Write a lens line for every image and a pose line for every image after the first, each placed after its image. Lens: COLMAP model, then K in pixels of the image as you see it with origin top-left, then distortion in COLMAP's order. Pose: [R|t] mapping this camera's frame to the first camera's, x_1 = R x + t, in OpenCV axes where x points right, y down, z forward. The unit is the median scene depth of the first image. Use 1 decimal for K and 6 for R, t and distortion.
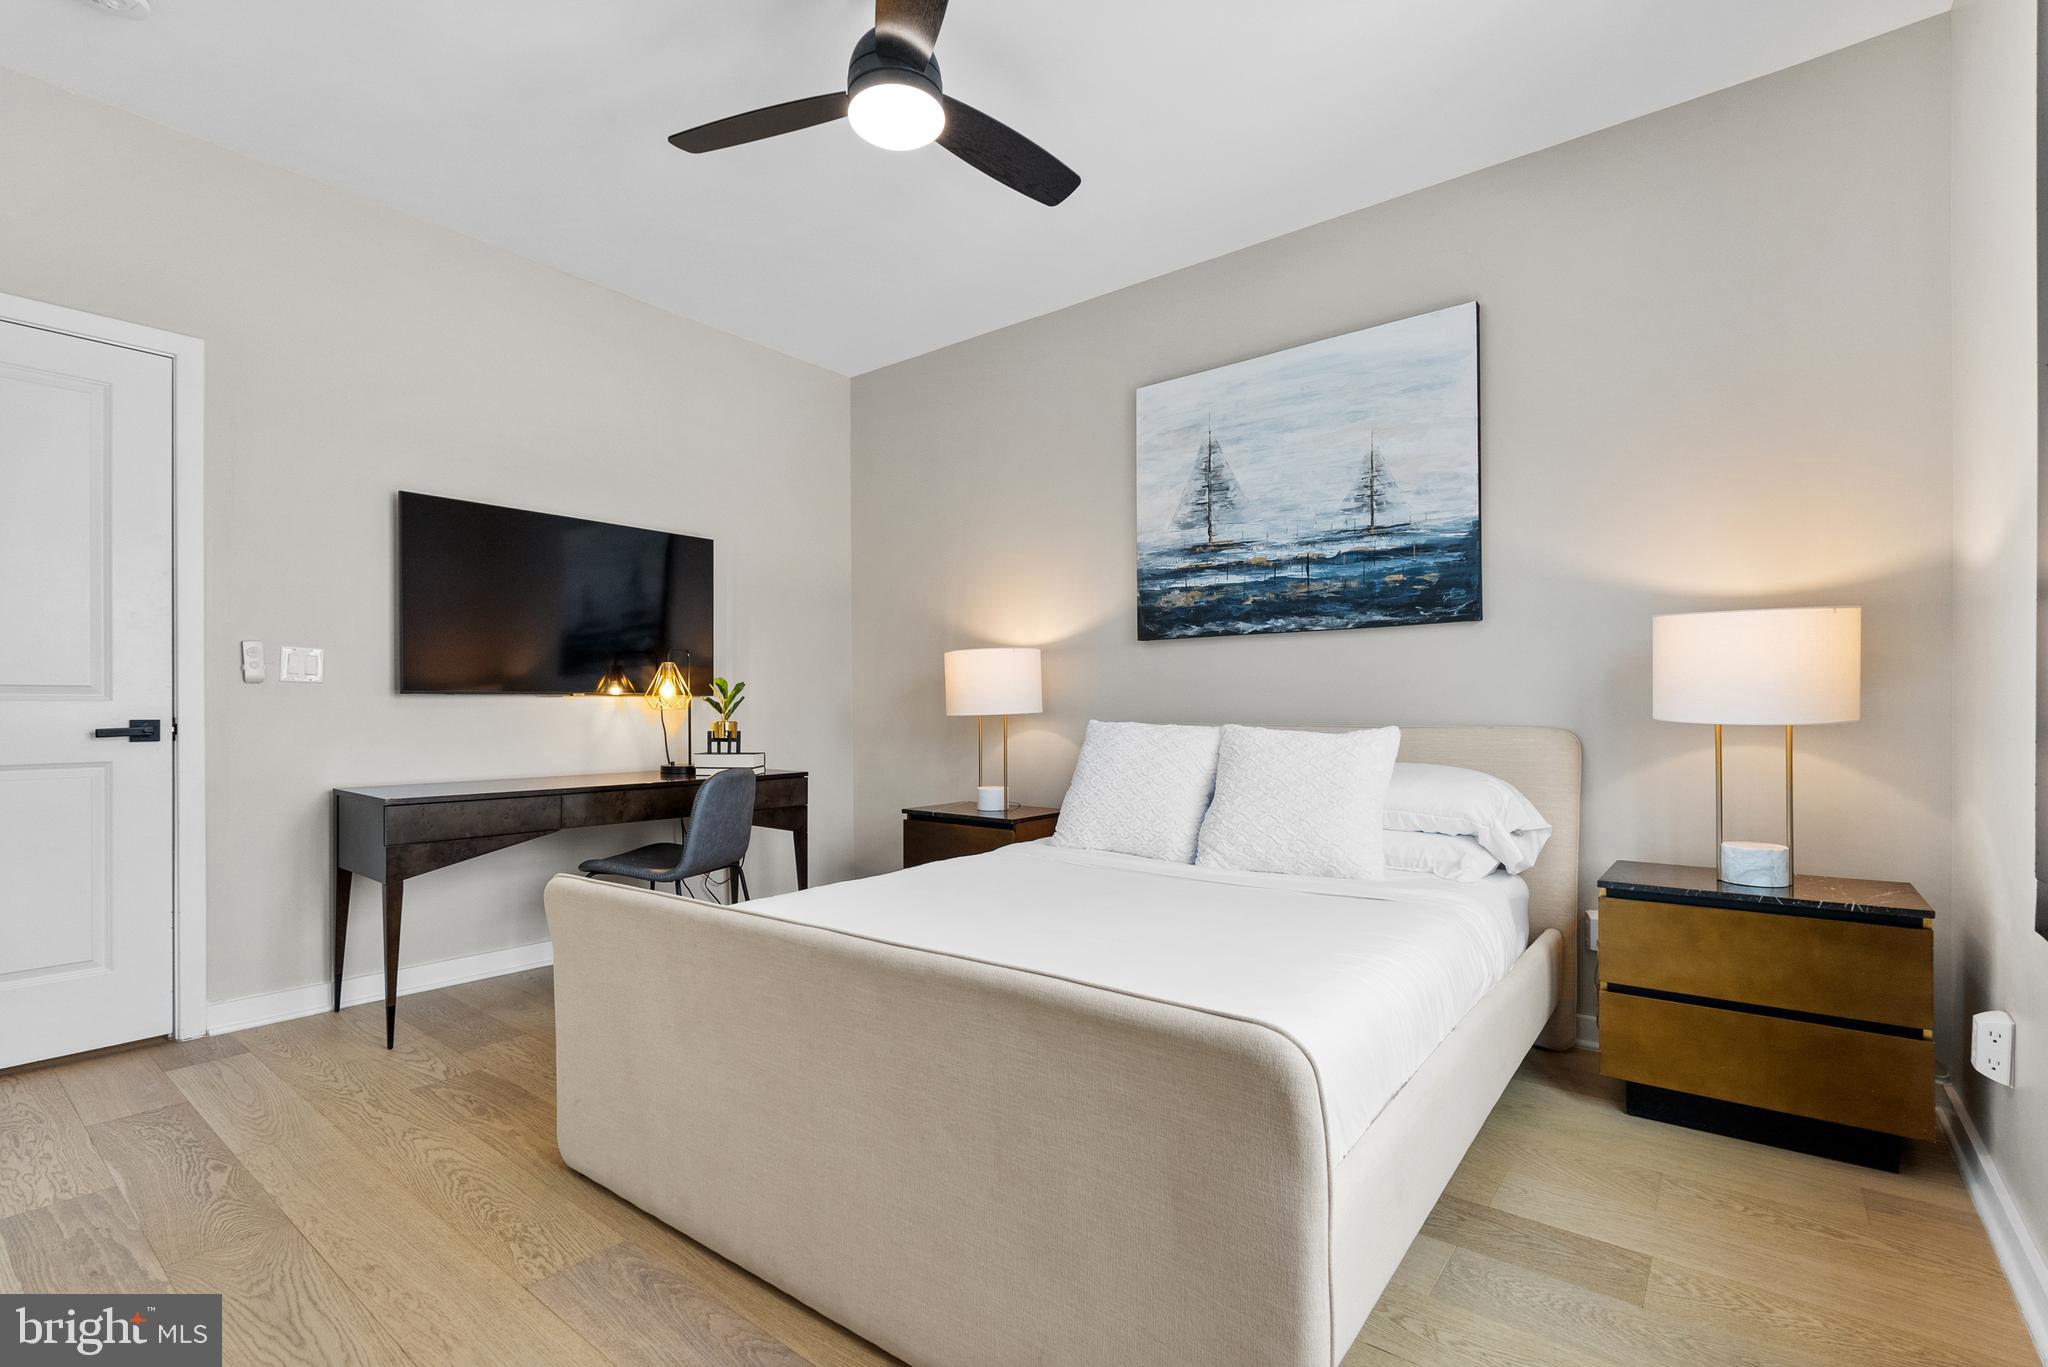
lens RADIAL K [[925.9, 0, 1025.4], [0, 925.9, 705.1], [0, 0, 1]] dist [-0.004654, 0.001109]
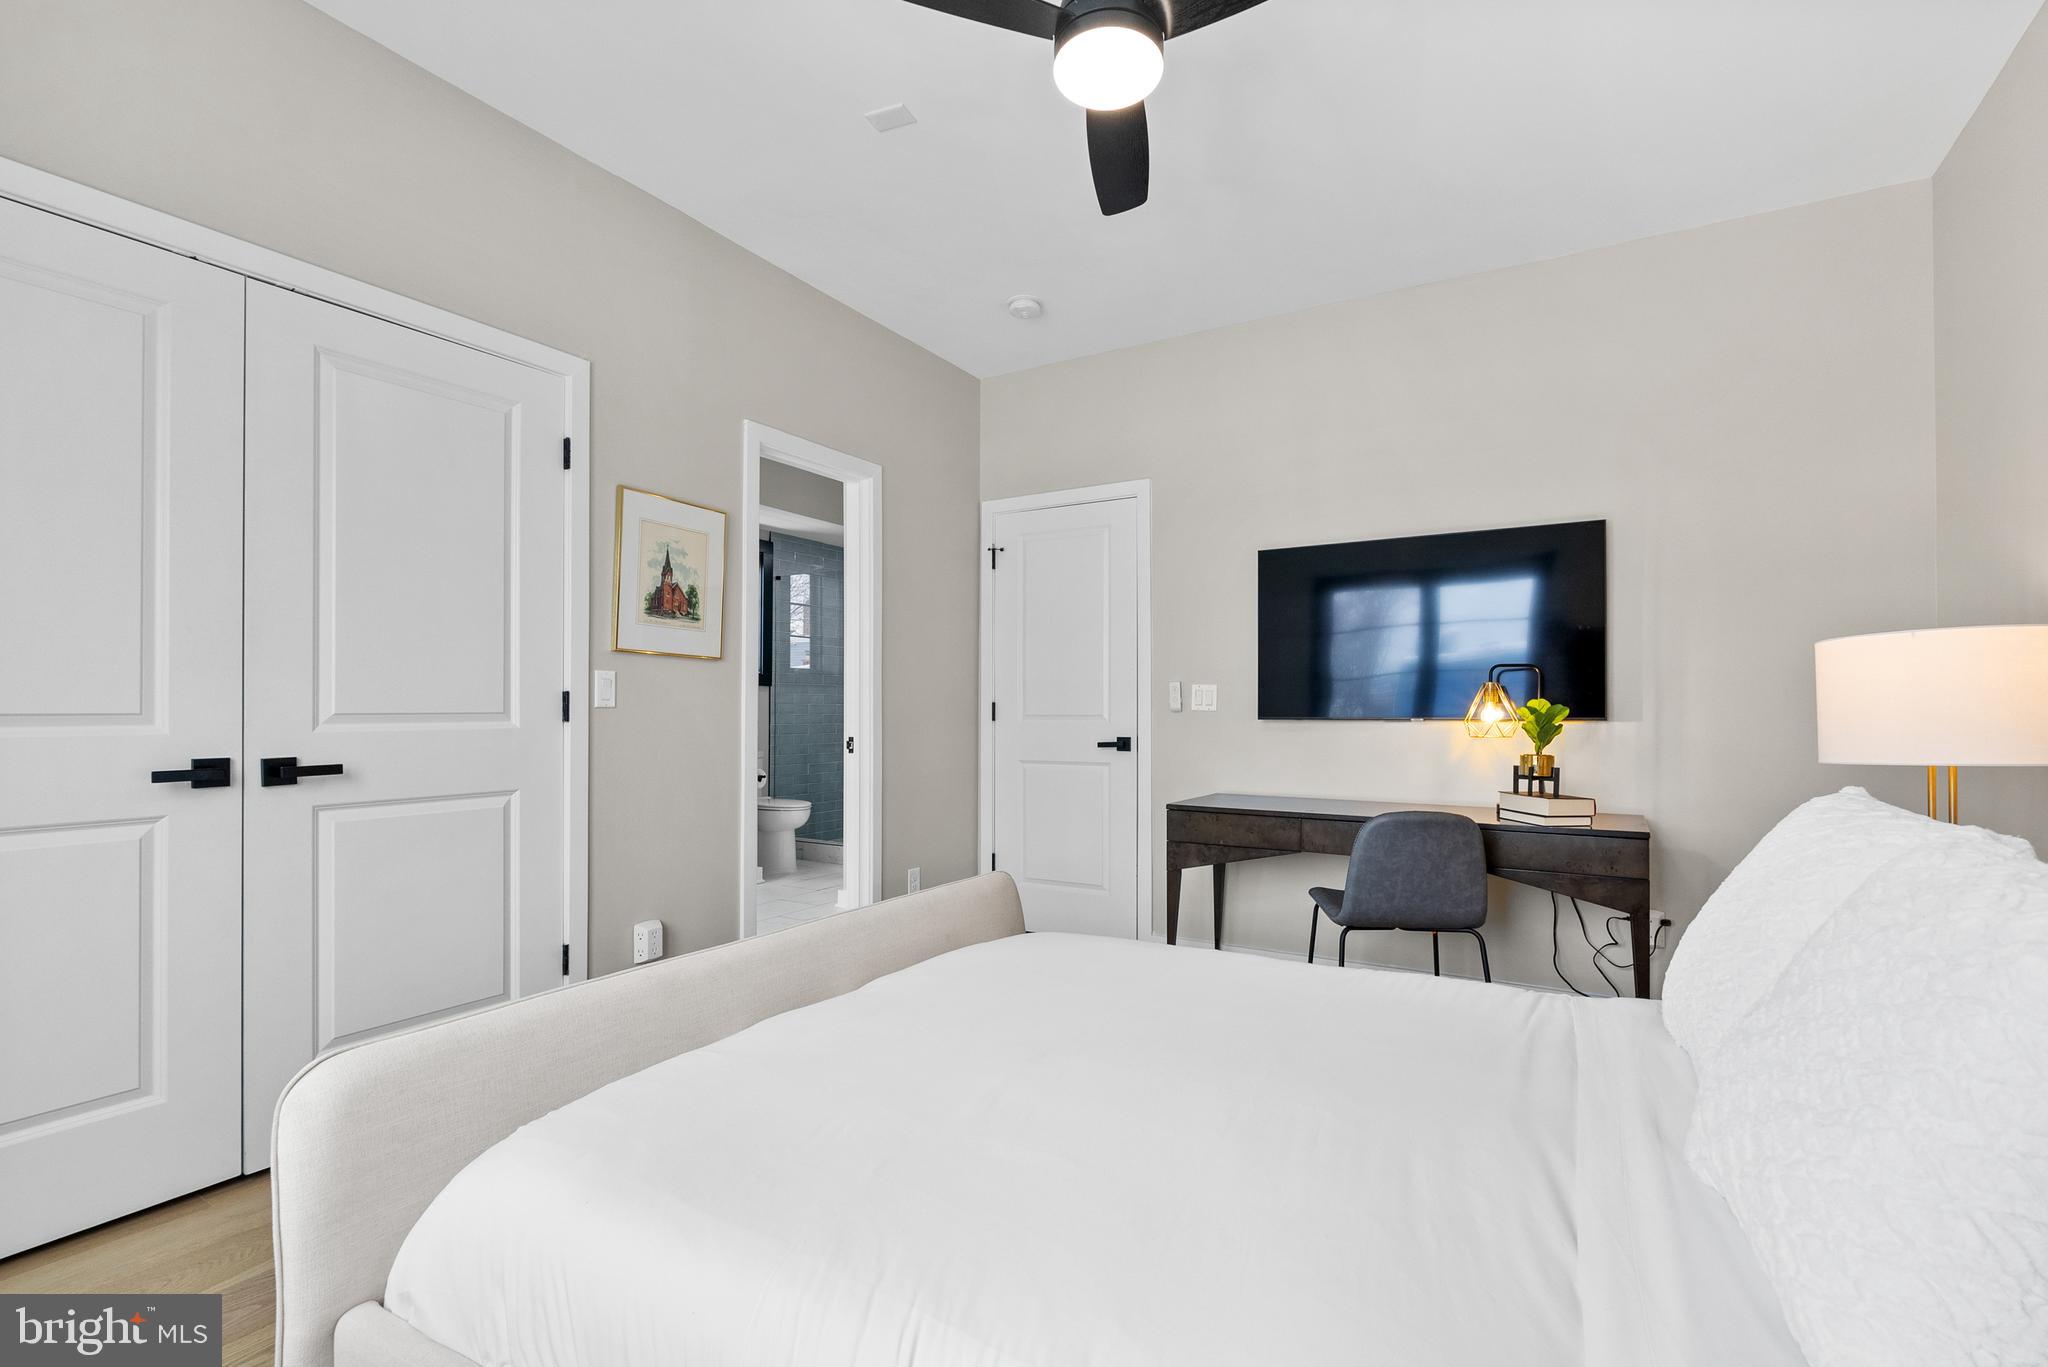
lens RADIAL K [[925.9, 0, 1021.3], [0, 925.9, 695.7], [0, 0, 1]] dist [-0.004654, 0.001109]
pose [[0.134044, -0.017535, -0.990820, 0.465570], [-0.000374, 0.999842, -0.017745, -0.021358], [0.990975, 0.002749, 0.134016, 0.522077]]
